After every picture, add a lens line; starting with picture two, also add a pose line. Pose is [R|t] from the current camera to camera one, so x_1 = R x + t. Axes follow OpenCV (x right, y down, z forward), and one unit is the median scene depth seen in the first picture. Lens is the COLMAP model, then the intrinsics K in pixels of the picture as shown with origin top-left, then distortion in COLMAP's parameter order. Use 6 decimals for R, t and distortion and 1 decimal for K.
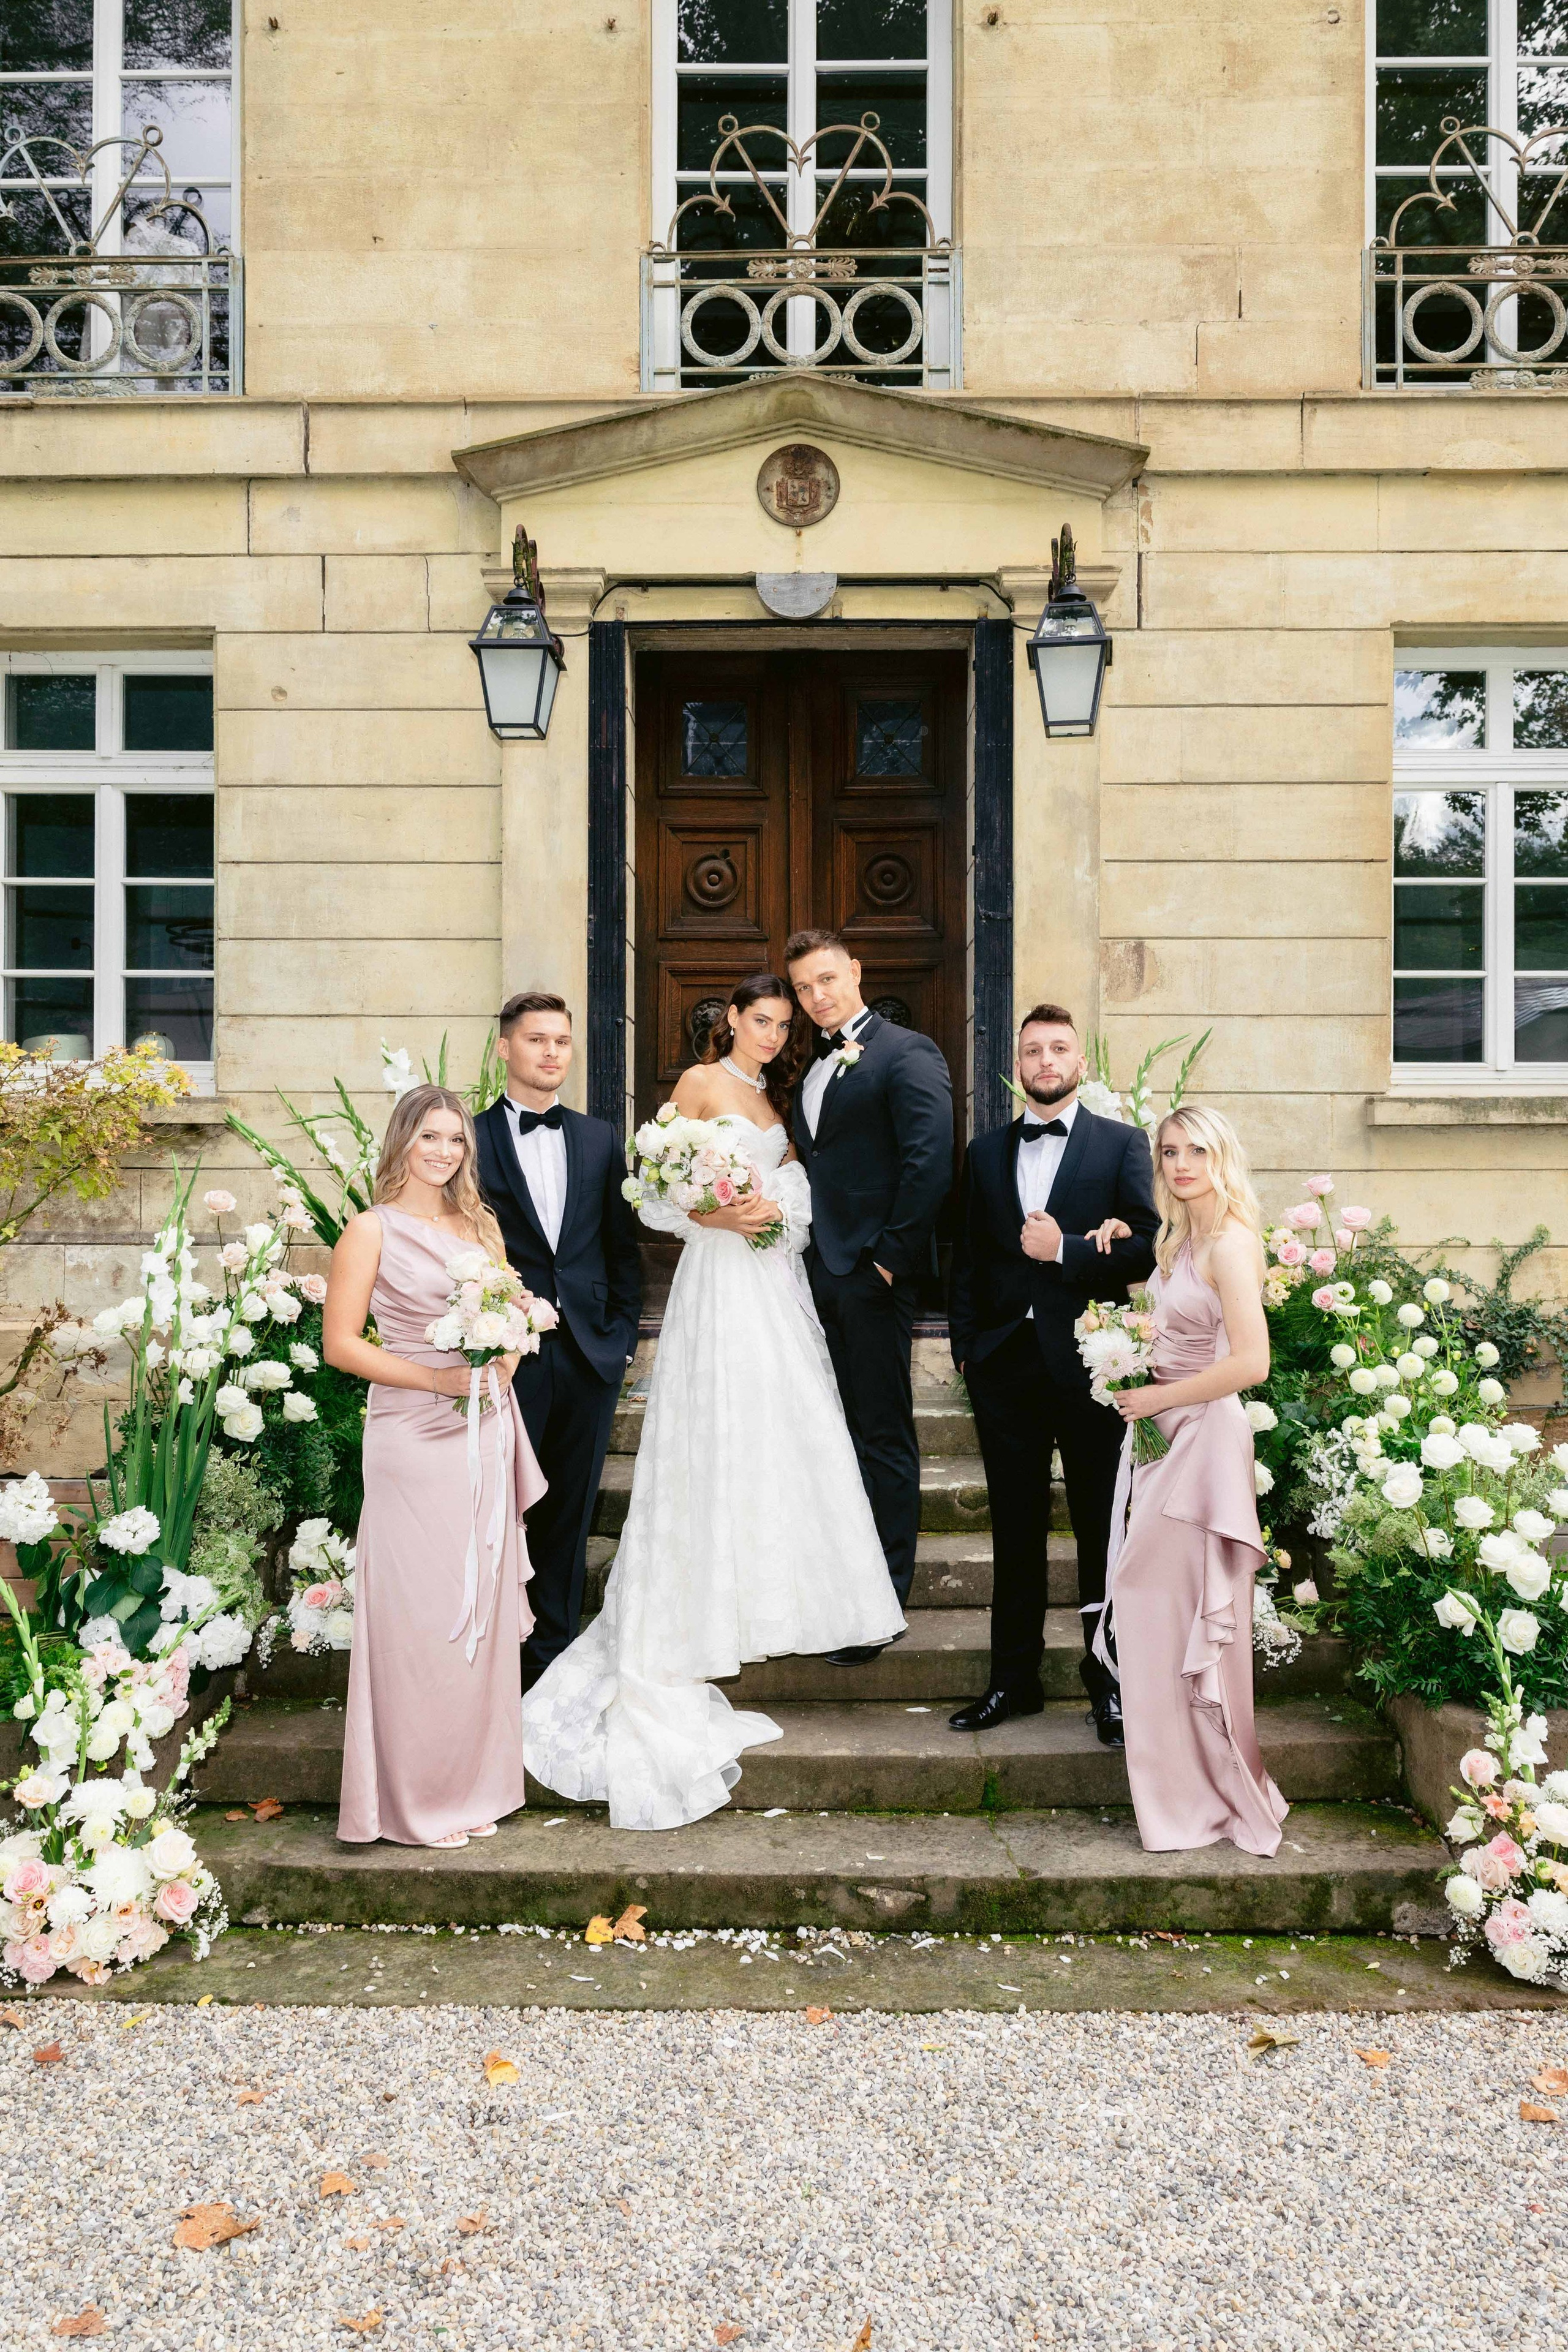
lens RADIAL K [[2213.2, 0, 793.2], [0, 2213.2, 1195.6], [0, 0, 1]] dist [0.075075, 0.000000]
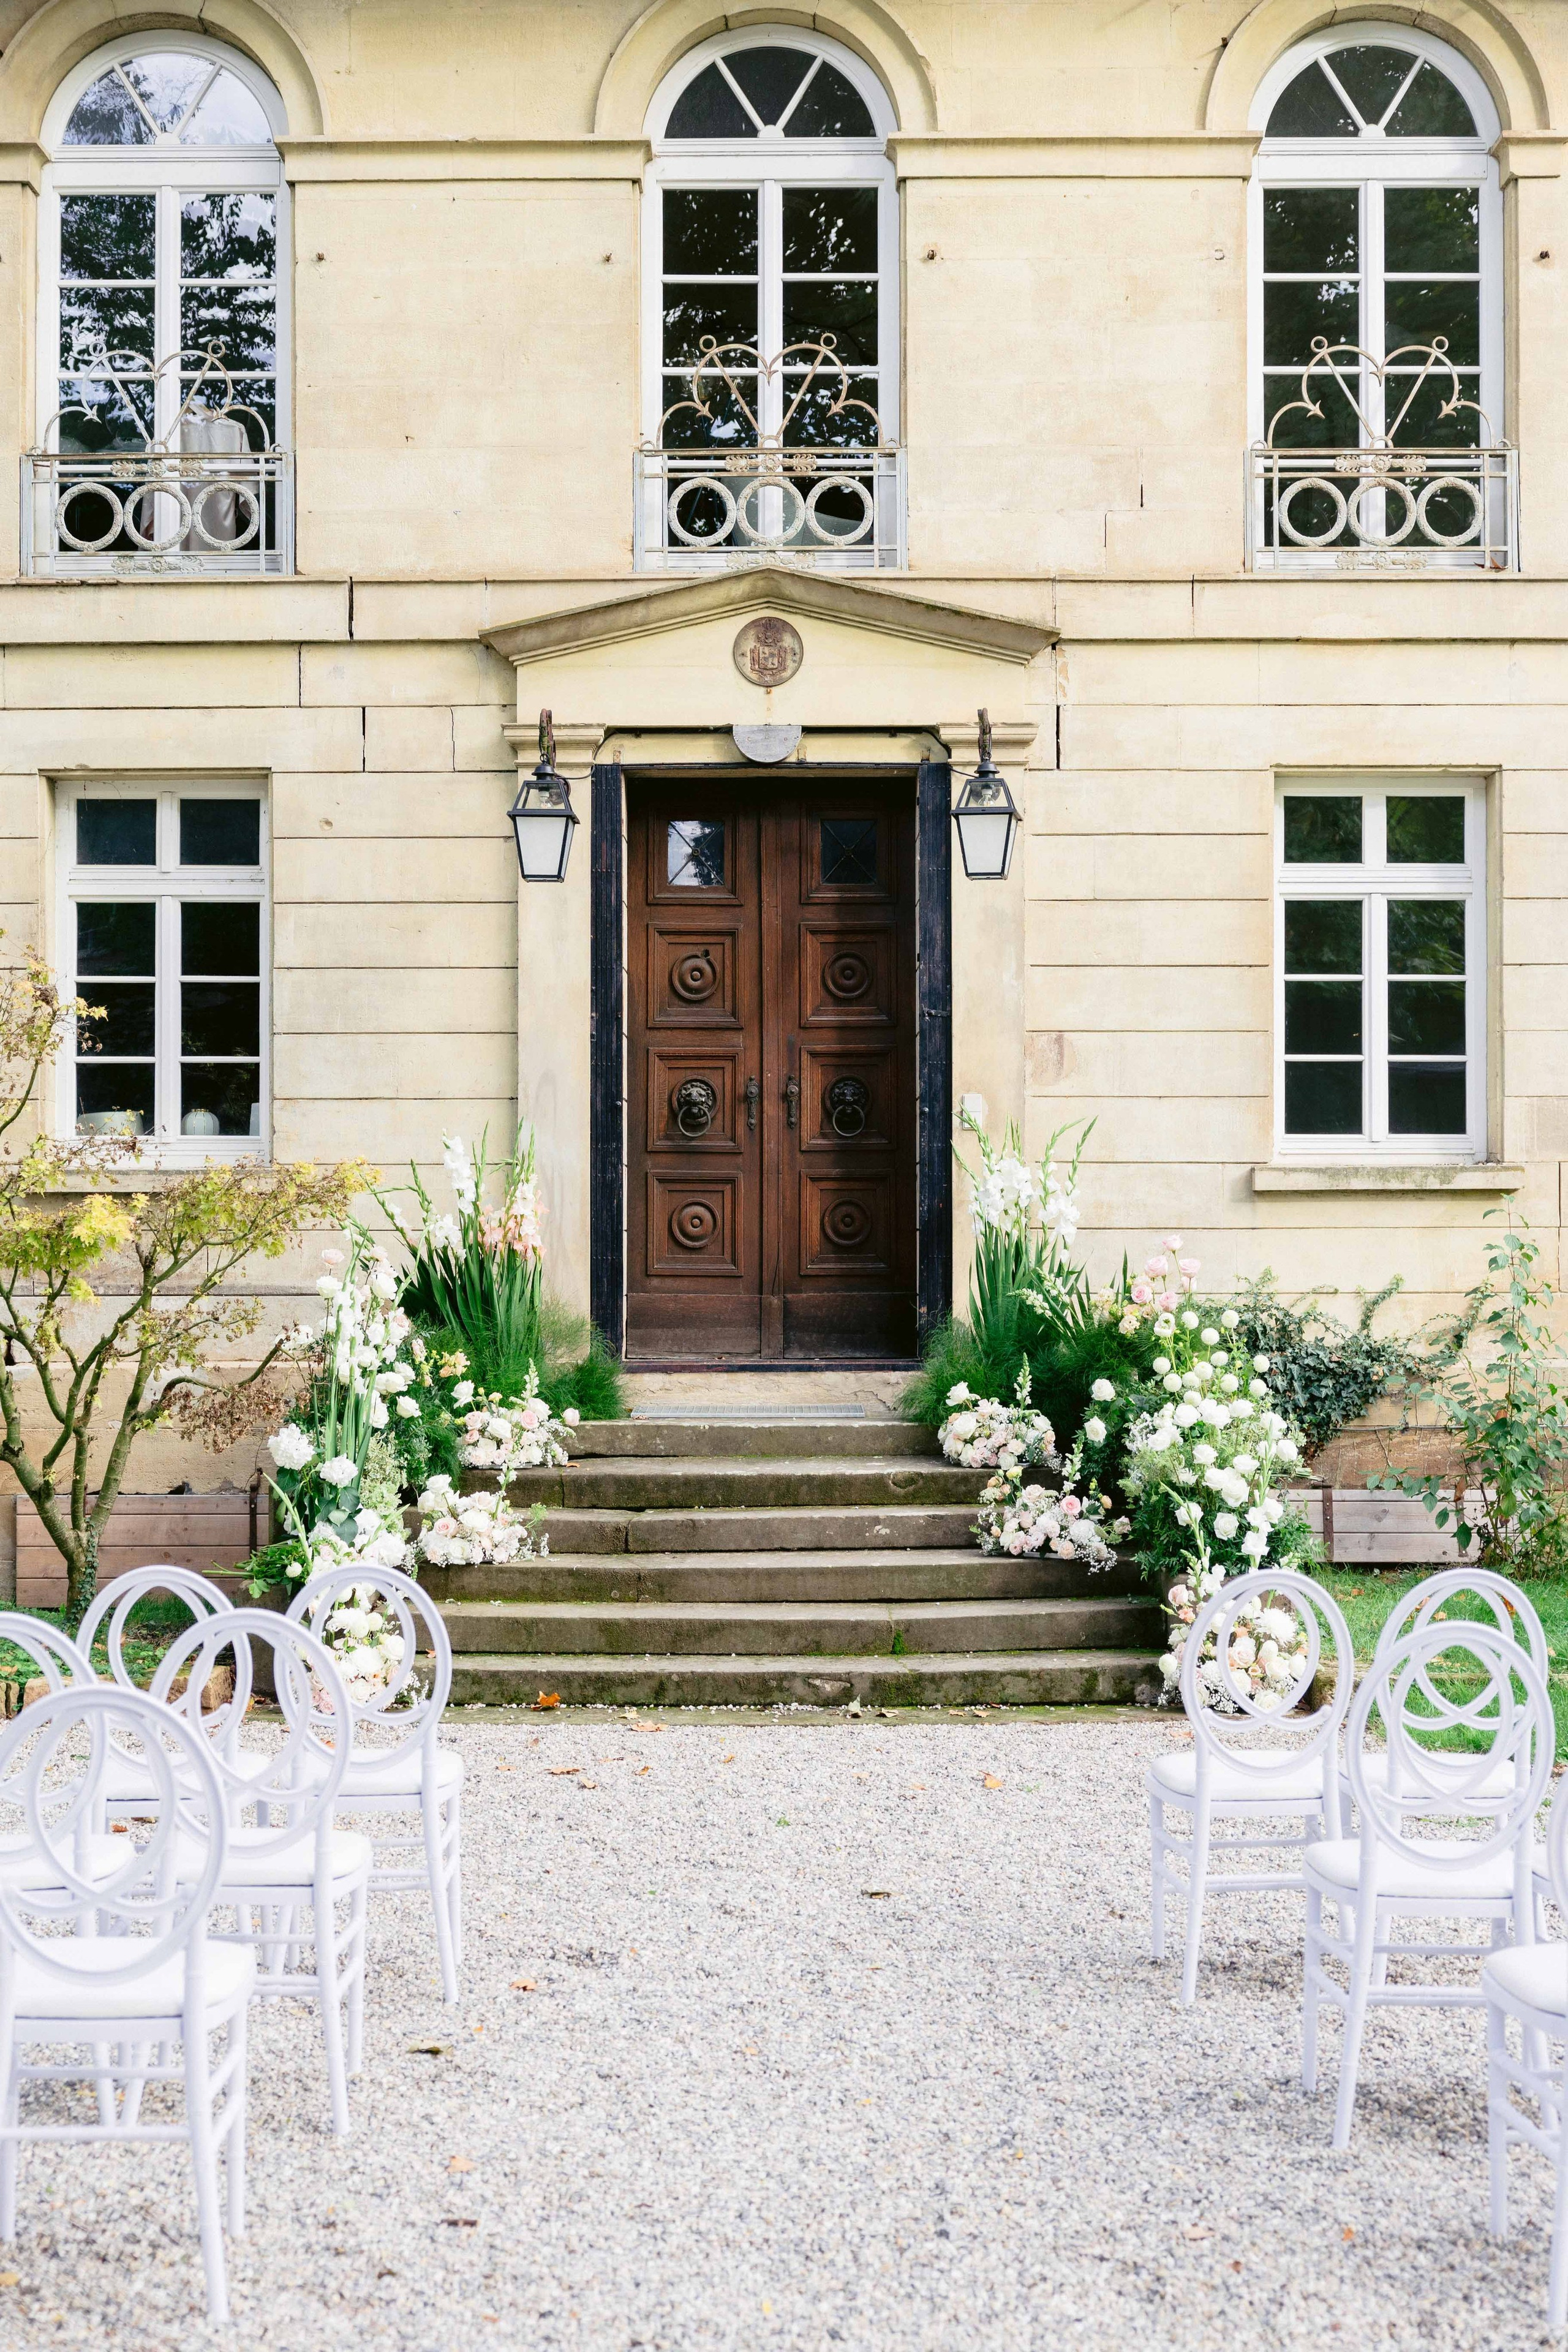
lens RADIAL K [[3011.8, 0, 758.4], [0, 3011.8, 1169.0], [0, 0, 1]] dist [0.069306, 0.000000]
pose [[0.999993, -0.003373, -0.001573, -0.001430], [0.003330, 0.999643, -0.026526, -0.001203], [0.001662, 0.026520, 0.999647, -0.597094]]
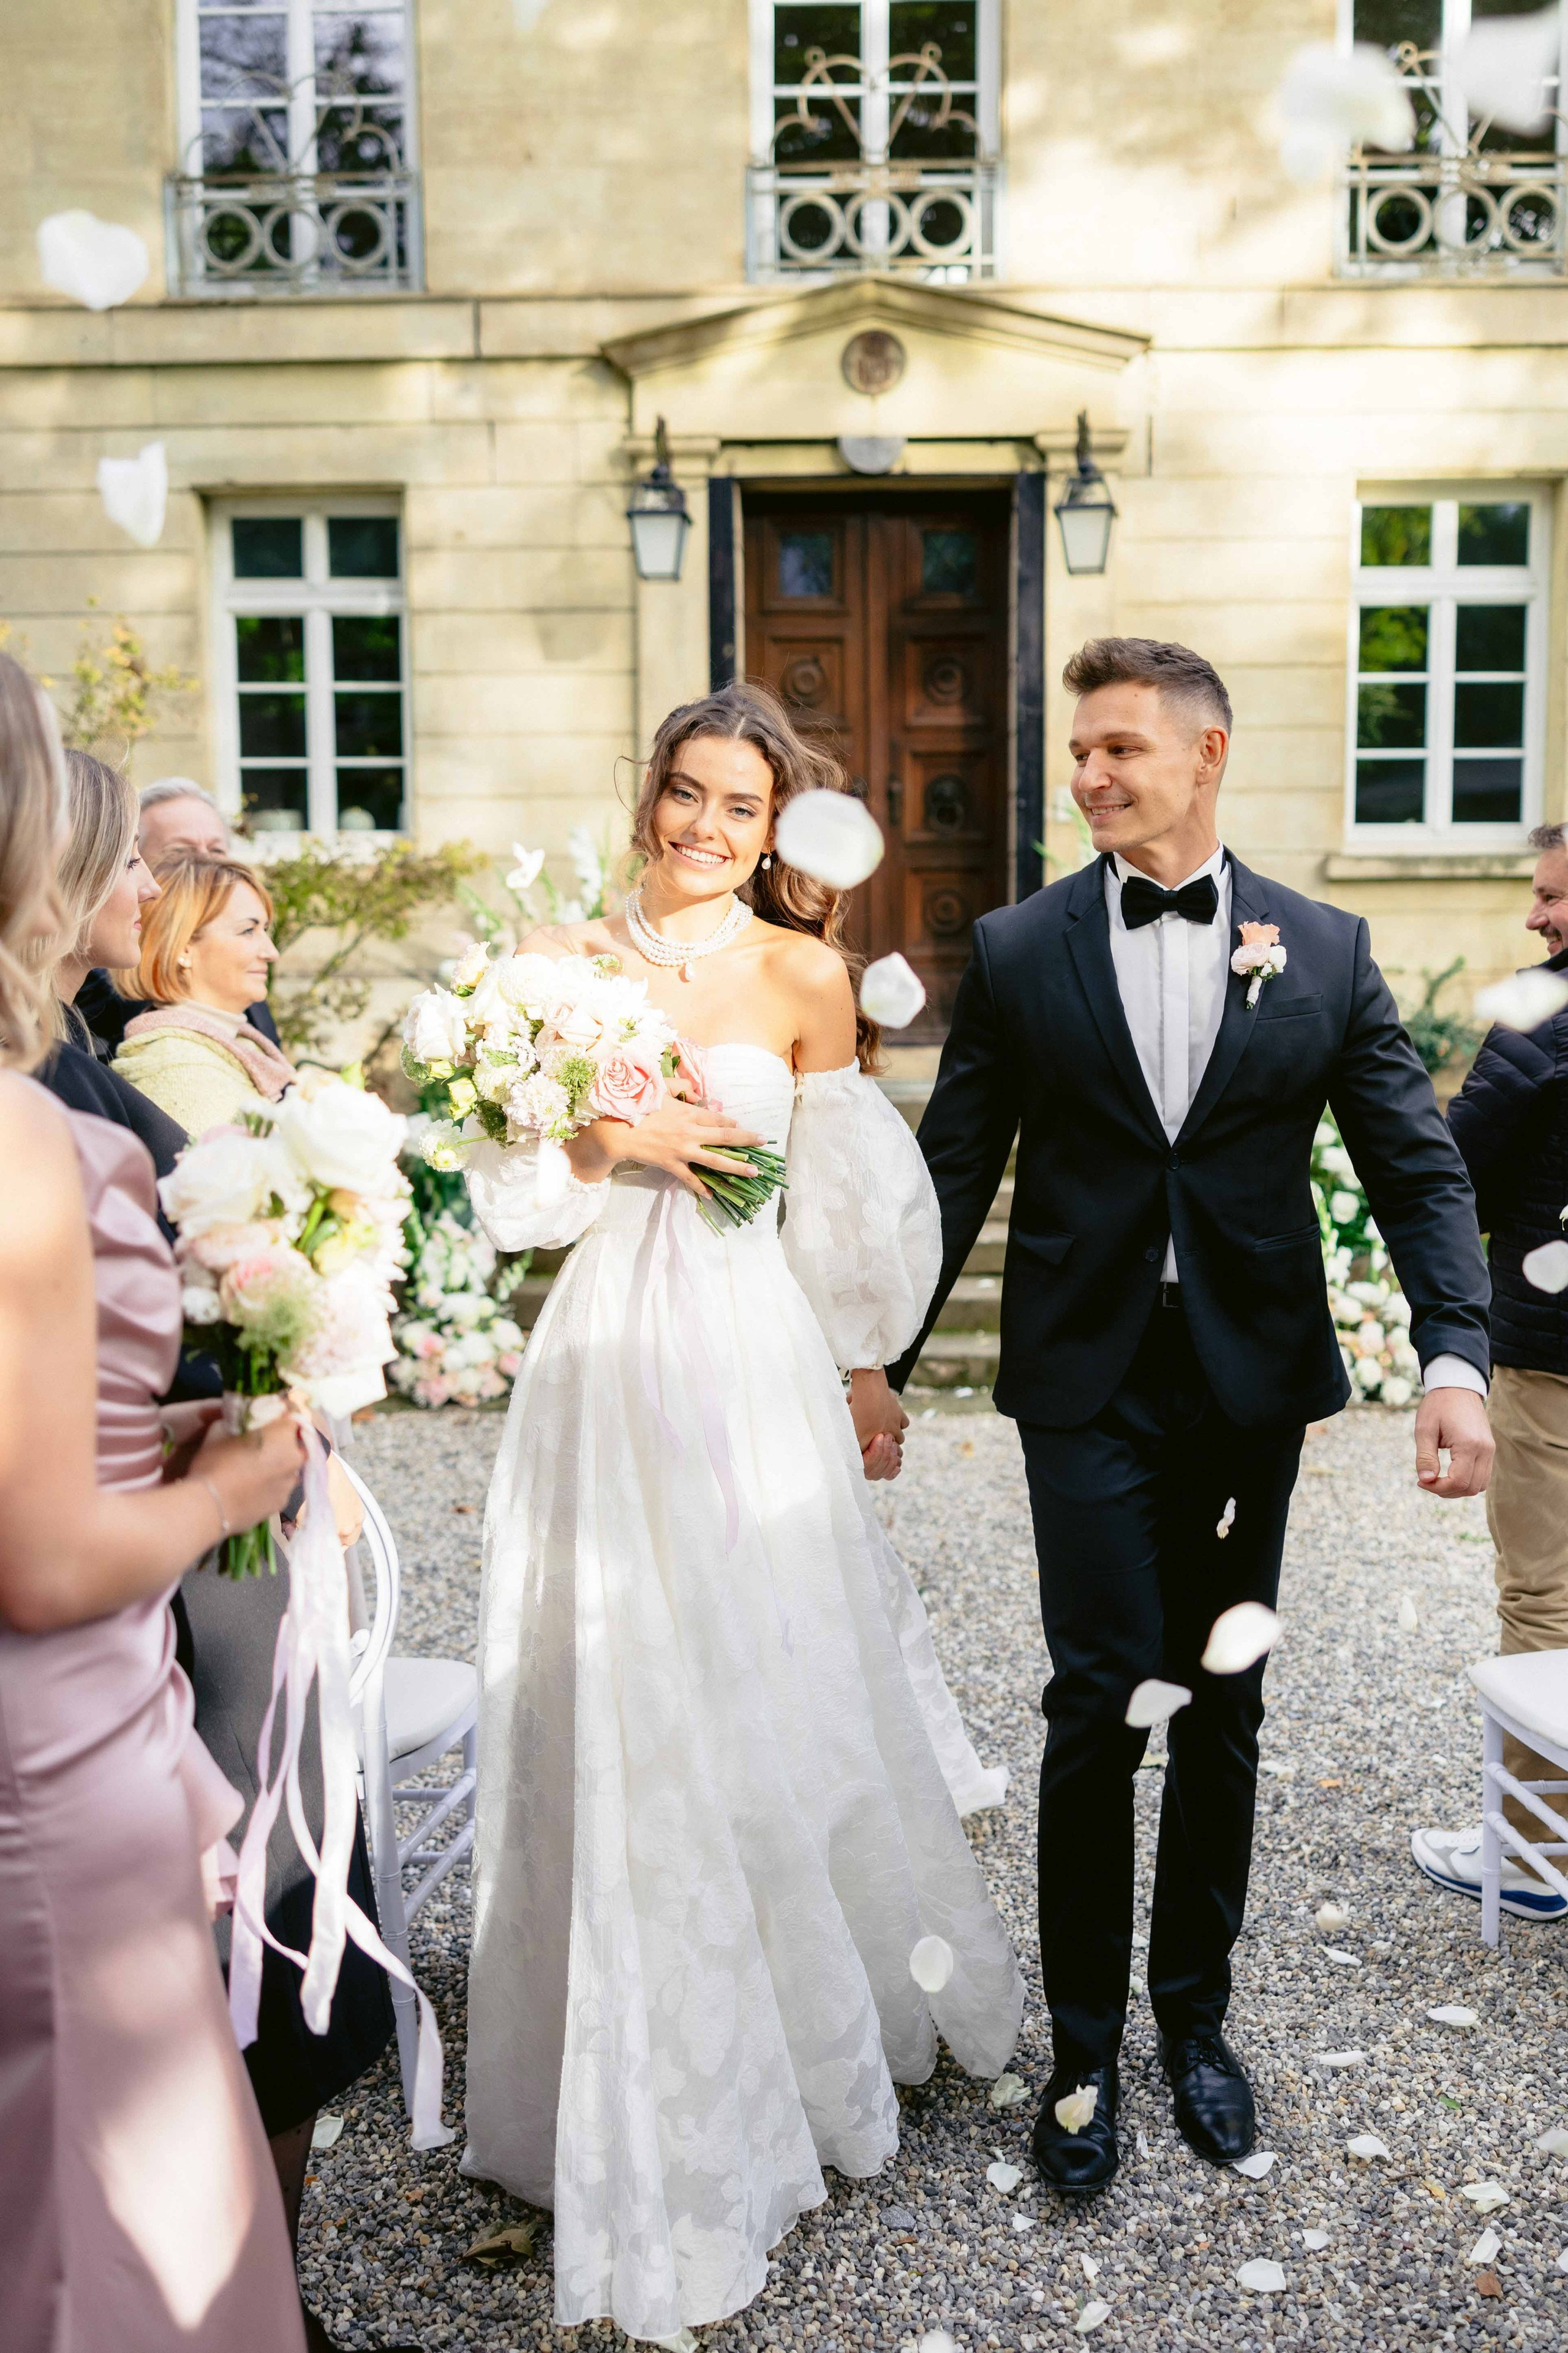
lens RADIAL K [[2383.8, 0, 809.4], [0, 2383.8, 1155.3], [0, 0, 1]] dist [0.063500, 0.000000]
pose [[0.999720, -0.005948, -0.022900, -0.005578], [0.007944, 0.996081, 0.088091, 0.003530], [0.022286, -0.088249, 0.995849, -0.374931]]
